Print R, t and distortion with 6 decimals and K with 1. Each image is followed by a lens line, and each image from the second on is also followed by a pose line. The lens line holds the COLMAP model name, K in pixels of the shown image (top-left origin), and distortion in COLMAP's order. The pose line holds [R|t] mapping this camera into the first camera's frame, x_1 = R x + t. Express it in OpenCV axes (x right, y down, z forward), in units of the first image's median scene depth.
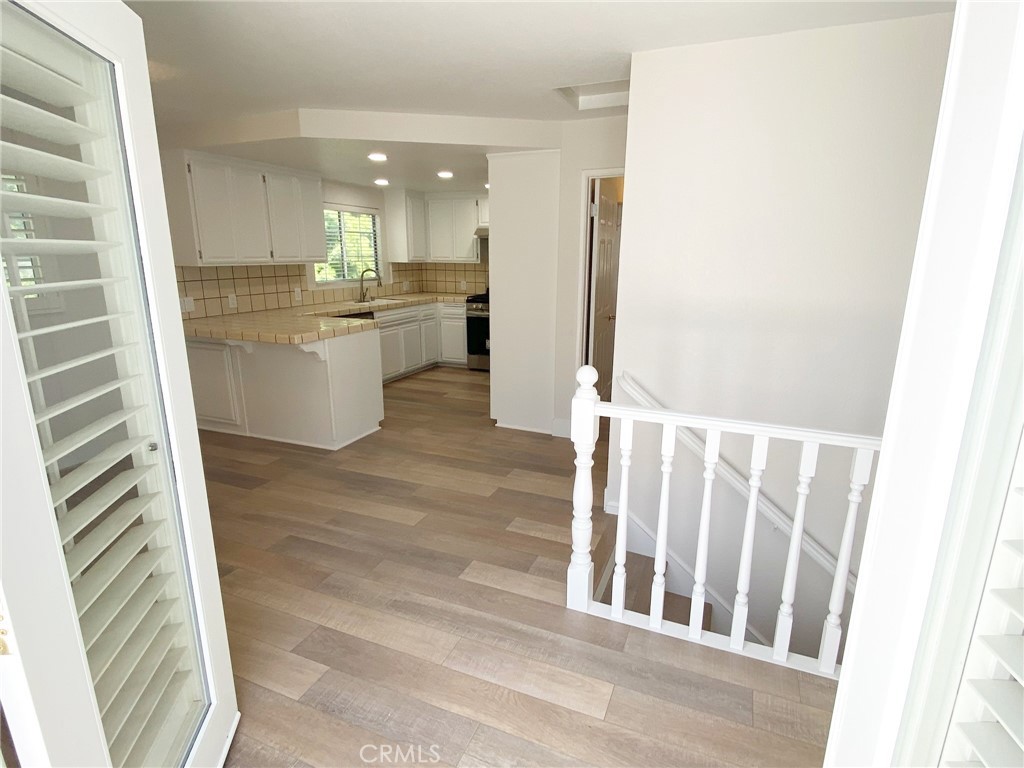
lens RADIAL K [[527.4, 0, 517.2], [0, 527.4, 379.6], [0, 0, 1]] dist [0.052828, -0.043361]
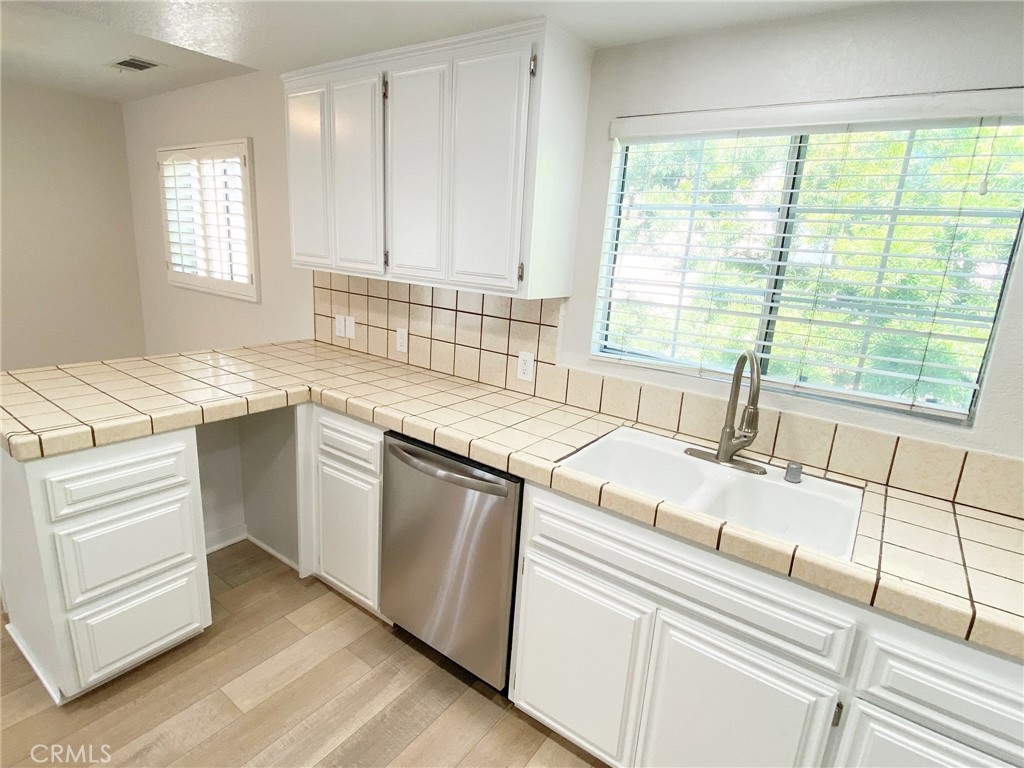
lens RADIAL K [[527.4, 0, 517.2], [0, 527.4, 379.6], [0, 0, 1]] dist [0.052828, -0.043361]
pose [[-0.220680, 0.218404, -0.950579, -0.013945], [-0.294960, 0.914027, 0.278482, -0.237956], [0.929677, 0.341839, -0.137287, 0.951160]]
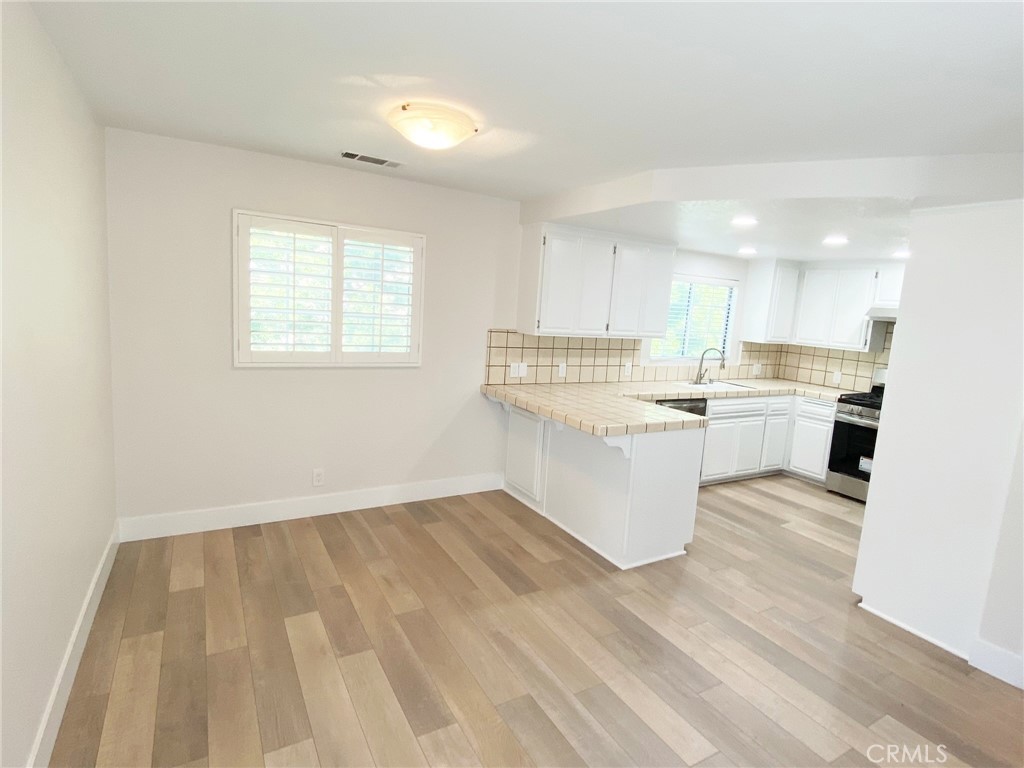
lens RADIAL K [[527.4, 0, 517.2], [0, 527.4, 379.6], [0, 0, 1]] dist [0.052828, -0.043361]
pose [[0.798712, 0.134357, -0.586521, -0.020895], [-0.201911, 0.978080, -0.050904, -0.050786], [0.566826, 0.159083, 0.808333, 0.132933]]
